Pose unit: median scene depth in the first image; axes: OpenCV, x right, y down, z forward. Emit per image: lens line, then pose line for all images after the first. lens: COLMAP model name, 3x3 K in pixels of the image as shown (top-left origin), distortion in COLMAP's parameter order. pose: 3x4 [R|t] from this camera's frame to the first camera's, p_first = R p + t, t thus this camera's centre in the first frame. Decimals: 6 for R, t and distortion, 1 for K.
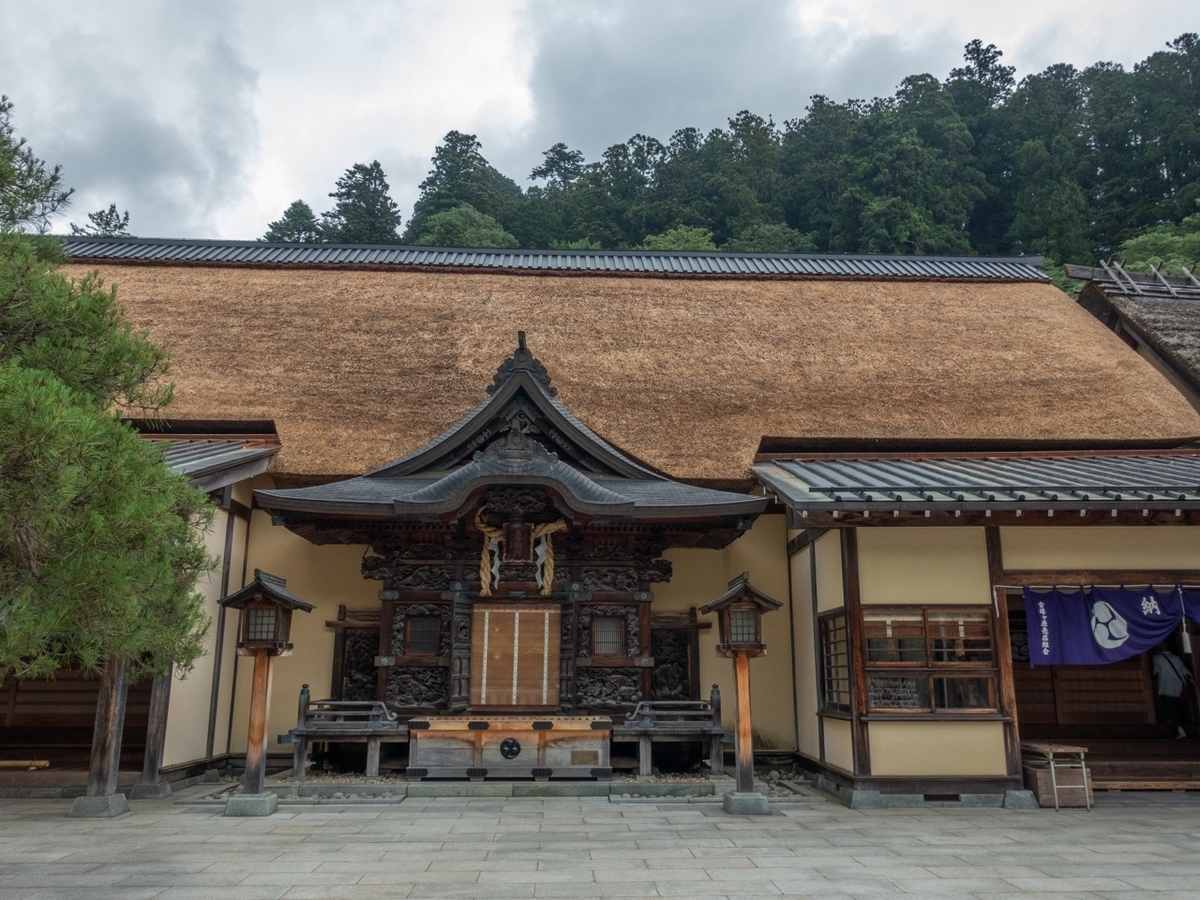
lens RADIAL K [[932.5, 0, 598.1], [0, 932.5, 449.8], [0, 0, 1]] dist [0.003219, 0.001496]
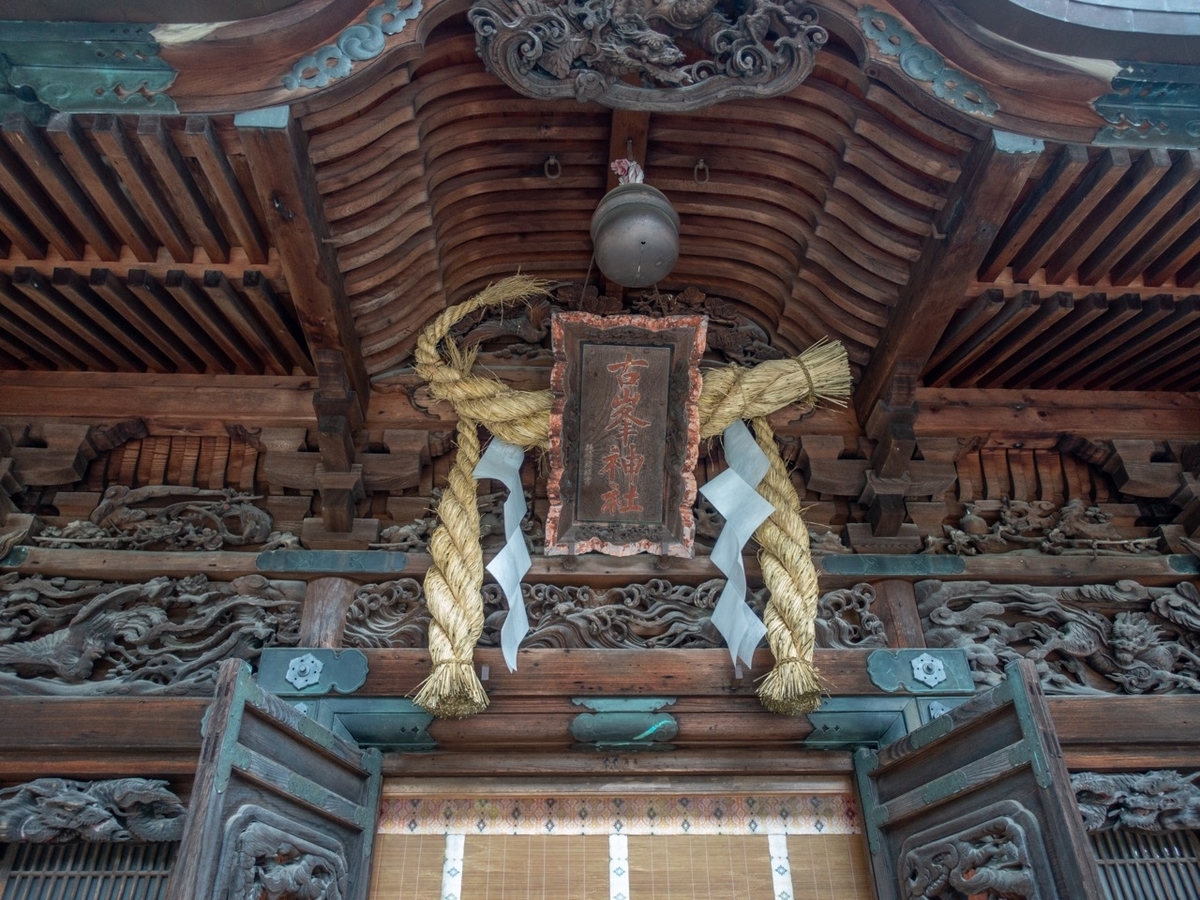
lens RADIAL K [[932.5, 0, 602.8], [0, 932.5, 451.2], [0, 0, 1]] dist [0.003219, 0.001496]
pose [[0.999767, -0.017506, 0.012599, -0.092485], [0.020998, 0.923458, -0.383125, 0.177799], [-0.004927, 0.383301, 0.923611, 0.811843]]
